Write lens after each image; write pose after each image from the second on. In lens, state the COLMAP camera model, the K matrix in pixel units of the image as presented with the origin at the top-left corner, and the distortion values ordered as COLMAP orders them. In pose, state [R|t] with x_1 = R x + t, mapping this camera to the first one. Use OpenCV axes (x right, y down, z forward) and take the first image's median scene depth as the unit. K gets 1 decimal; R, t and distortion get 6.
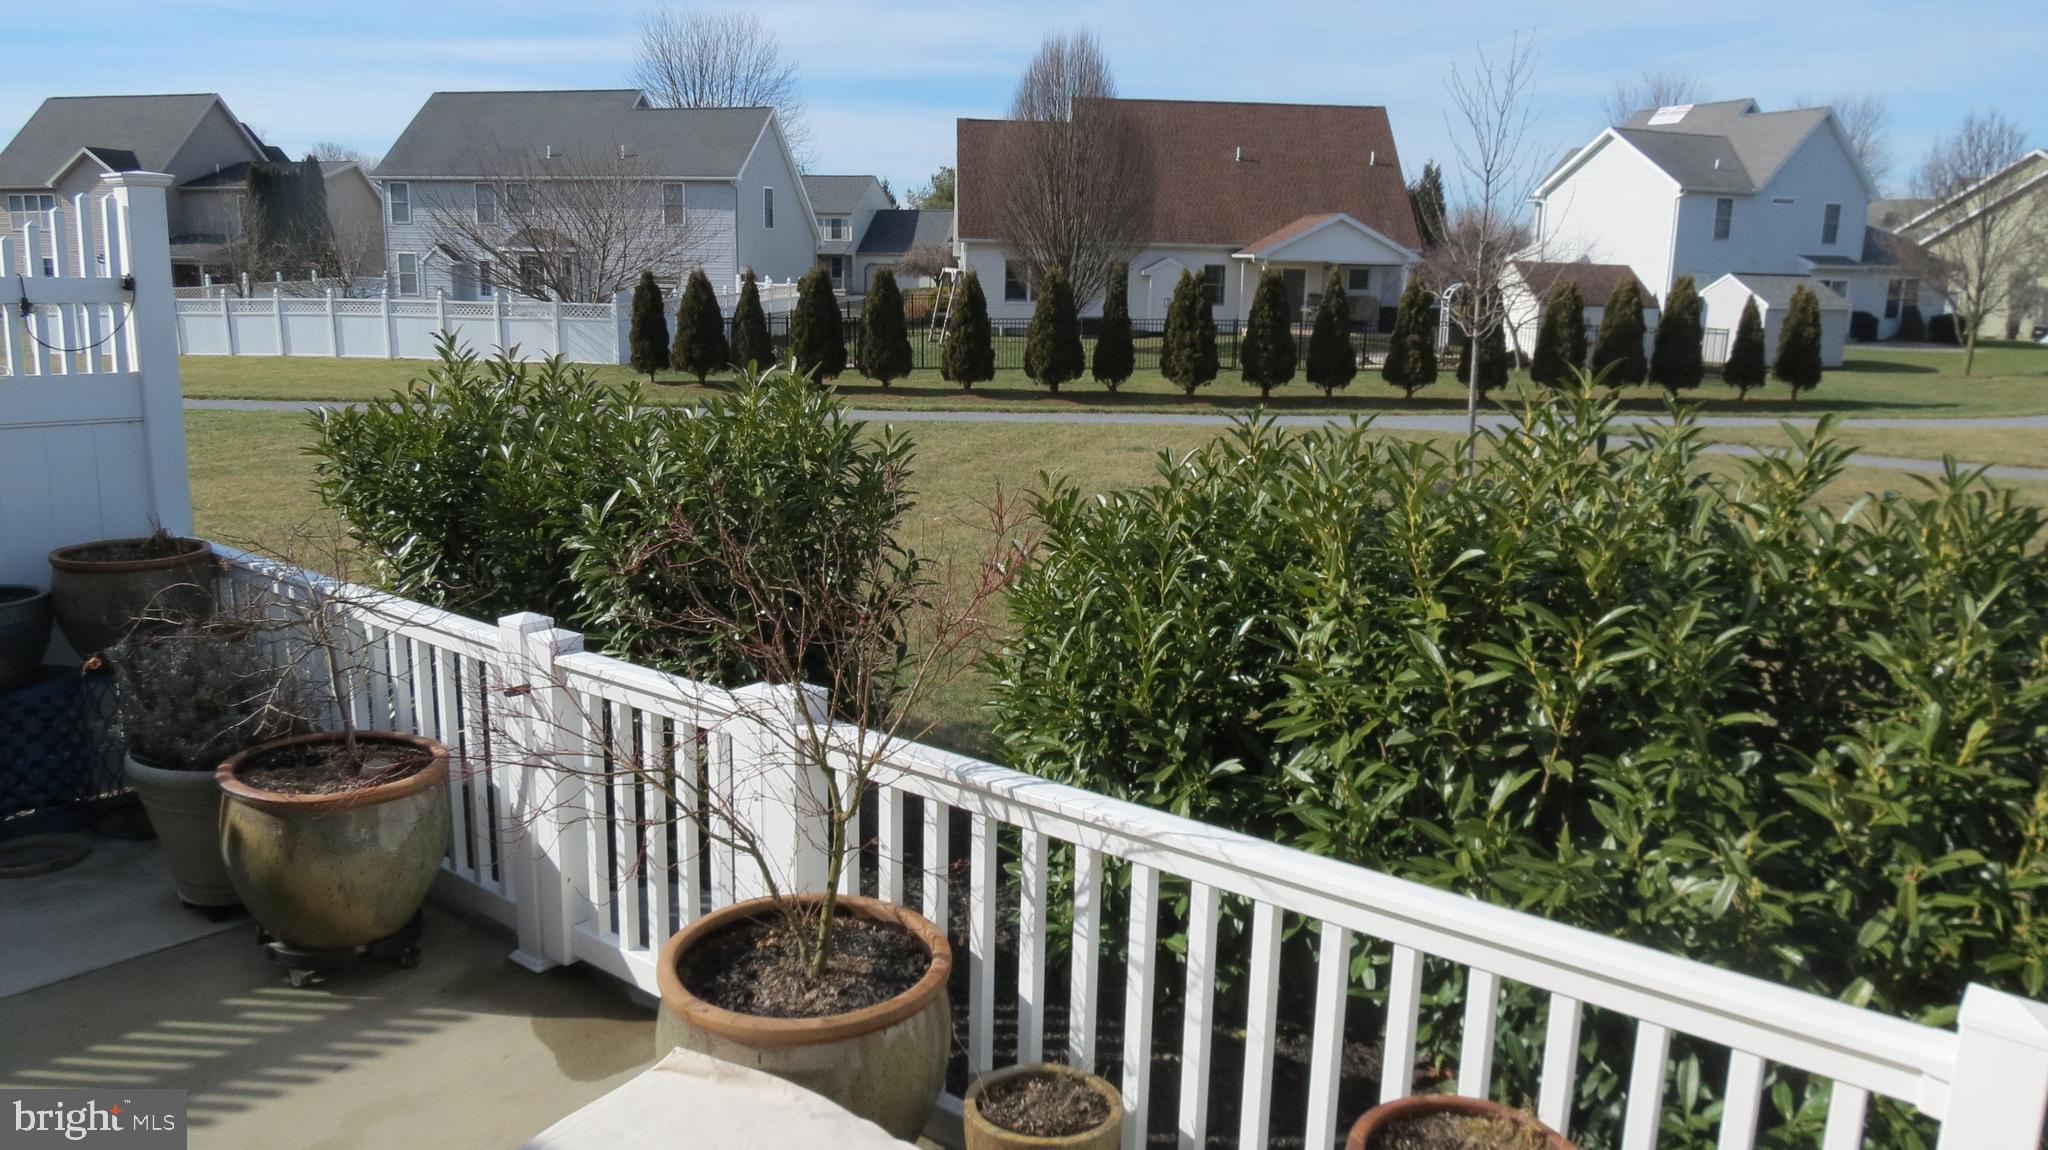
lens RADIAL K [[1451.9, 0, 1023.1], [0, 1451.9, 564.0], [0, 0, 1]] dist [-0.043402, 0.030235]
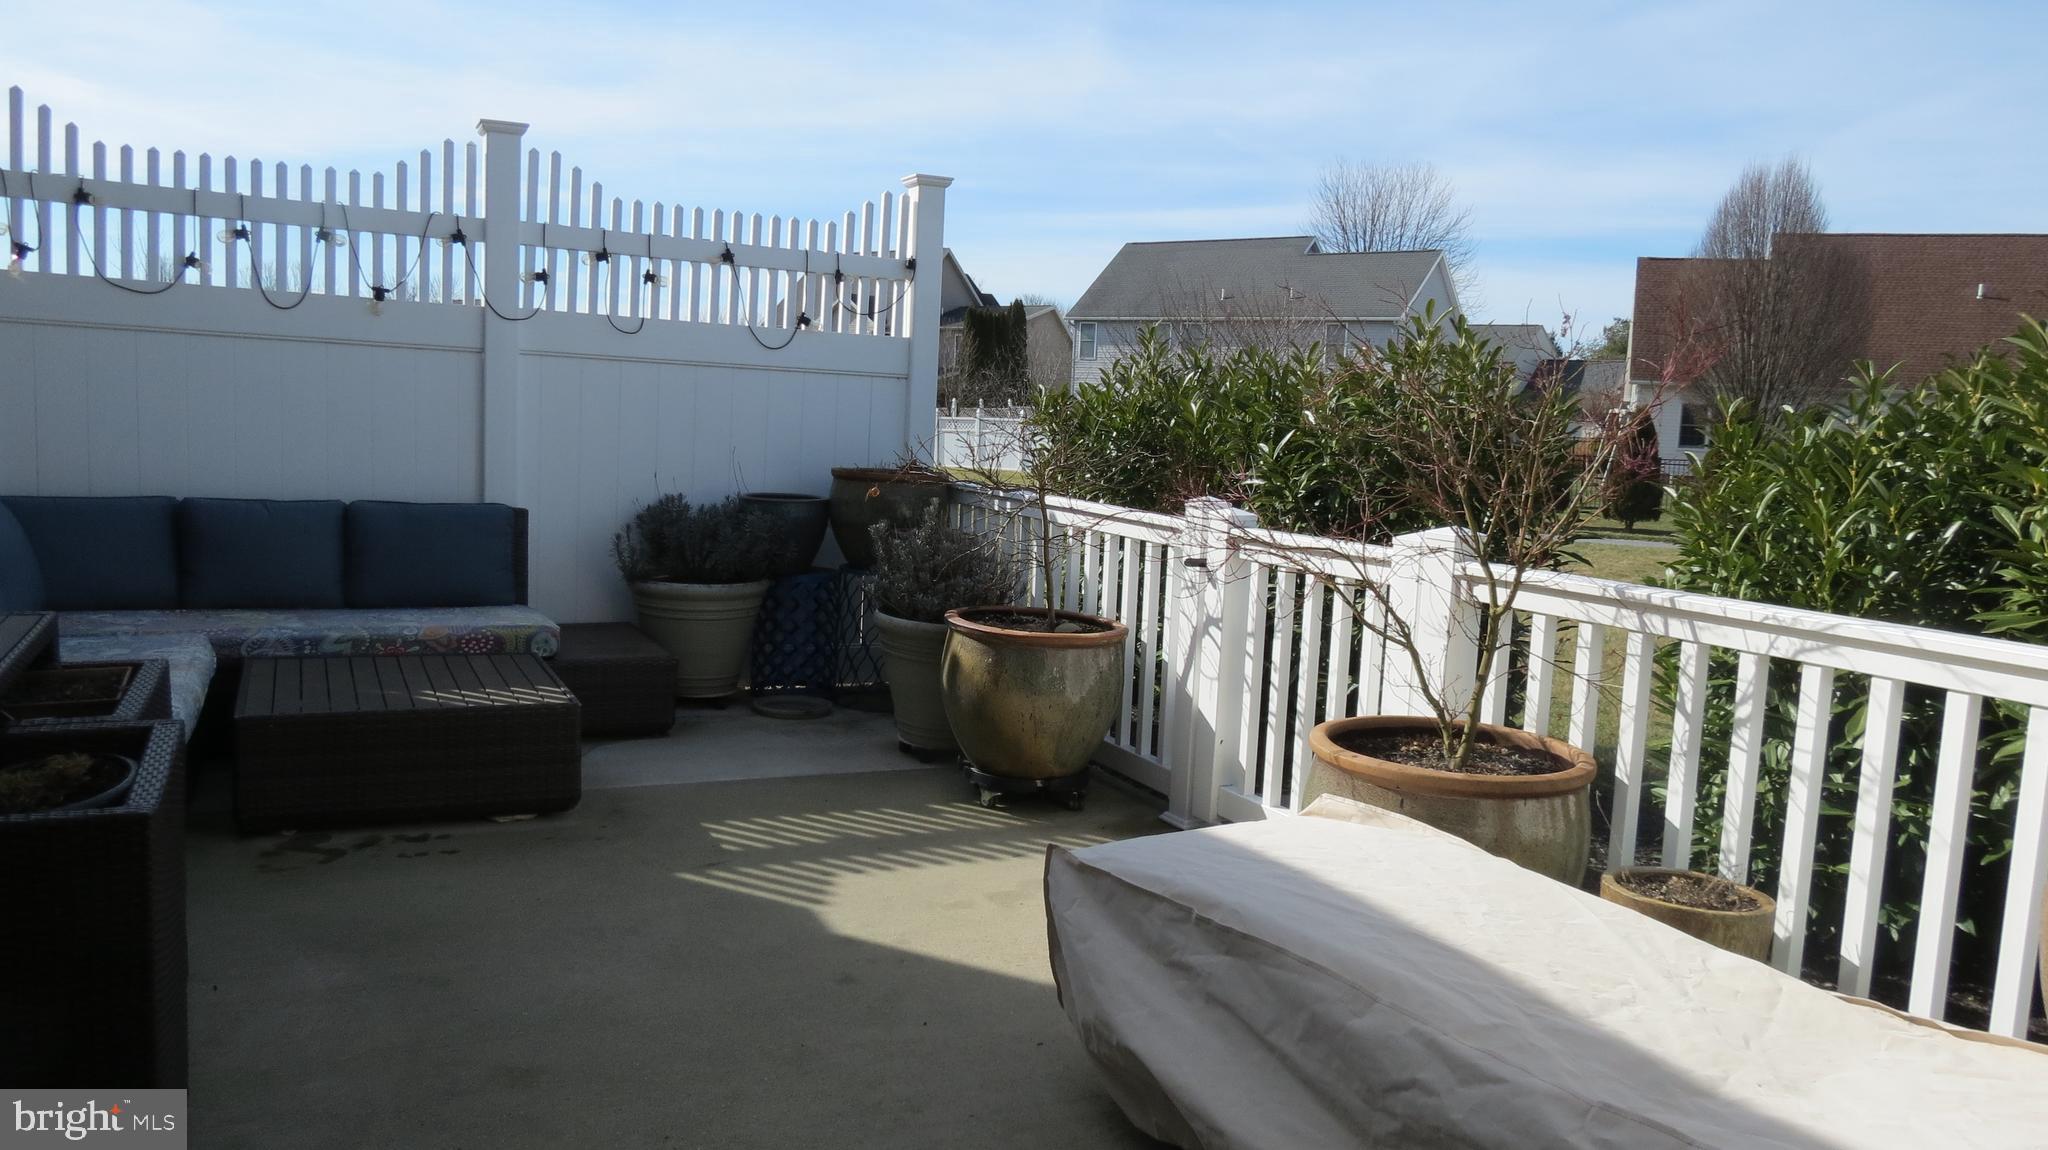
lens RADIAL K [[1454.7, 0, 1054.5], [0, 1454.7, 558.2], [0, 0, 1]] dist [-0.000401, 0.000432]
pose [[0.913890, 0.064639, -0.400783, 0.001633], [-0.107596, 0.990503, -0.085598, 0.181514], [0.391444, 0.121350, 0.912165, -0.067338]]
